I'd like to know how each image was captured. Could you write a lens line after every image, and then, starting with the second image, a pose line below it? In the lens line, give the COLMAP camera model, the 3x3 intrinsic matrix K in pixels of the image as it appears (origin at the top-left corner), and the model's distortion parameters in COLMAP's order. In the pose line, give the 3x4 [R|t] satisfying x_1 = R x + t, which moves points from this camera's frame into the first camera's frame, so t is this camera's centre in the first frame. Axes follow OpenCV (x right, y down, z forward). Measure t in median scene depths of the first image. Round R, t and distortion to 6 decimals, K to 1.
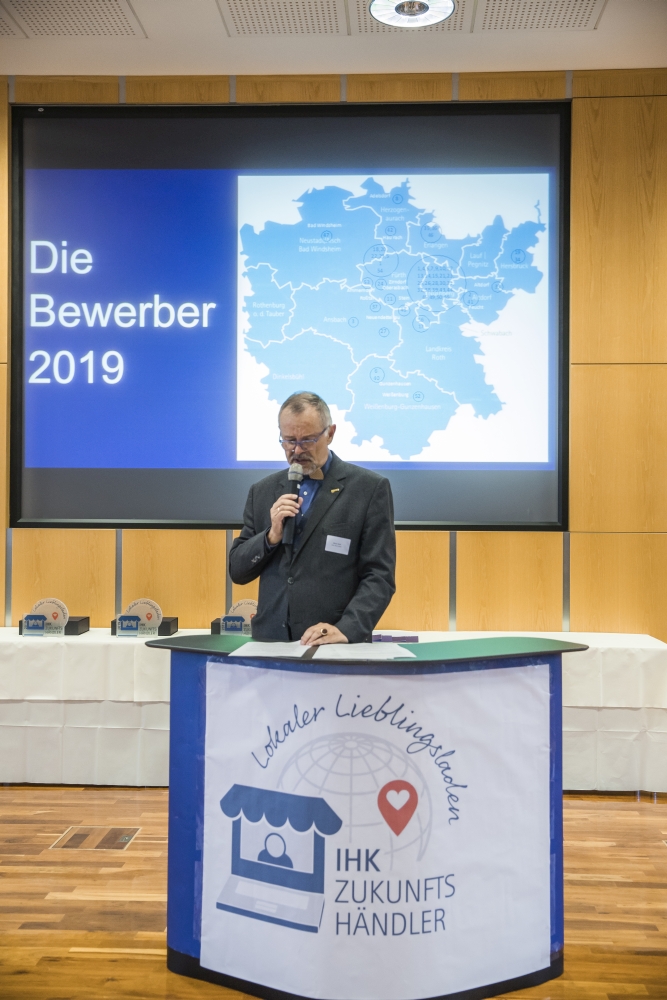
lens RADIAL K [[1092.6, 0, 333.5], [0, 1092.6, 500.0], [0, 0, 1]] dist [0.044874, 0.033527]
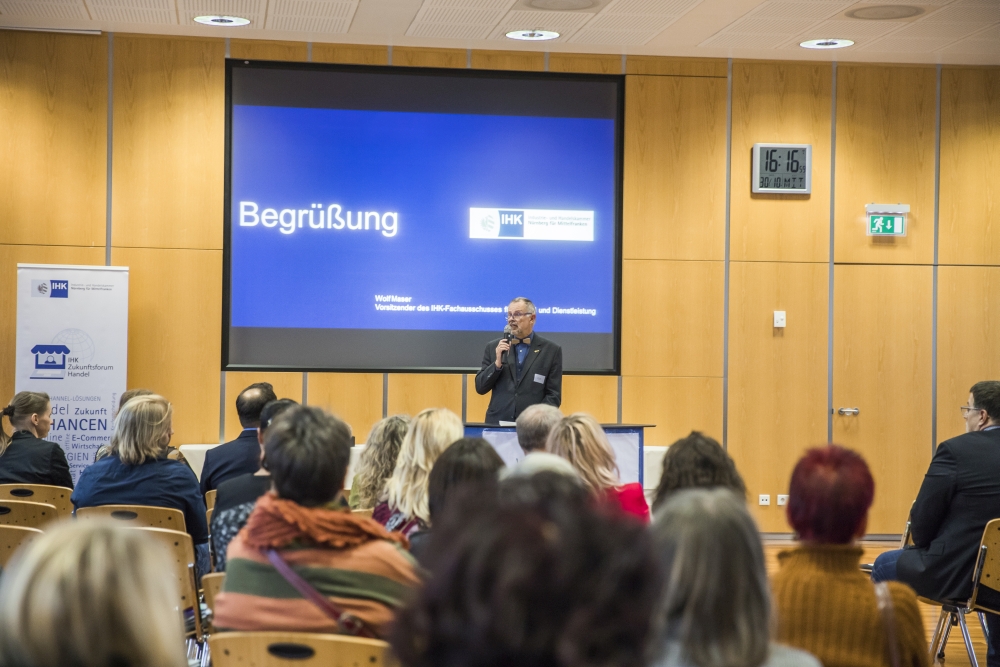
lens RADIAL K [[2023.0, 0, 500.0], [0, 2023.0, 333.5], [0, 0, 1]] dist [0.455763, 0.041813]
pose [[0.976957, 0.009312, 0.213231, -0.505854], [-0.008758, 0.999955, -0.003539, -0.015484], [-0.213254, 0.001590, 0.976995, -1.556433]]
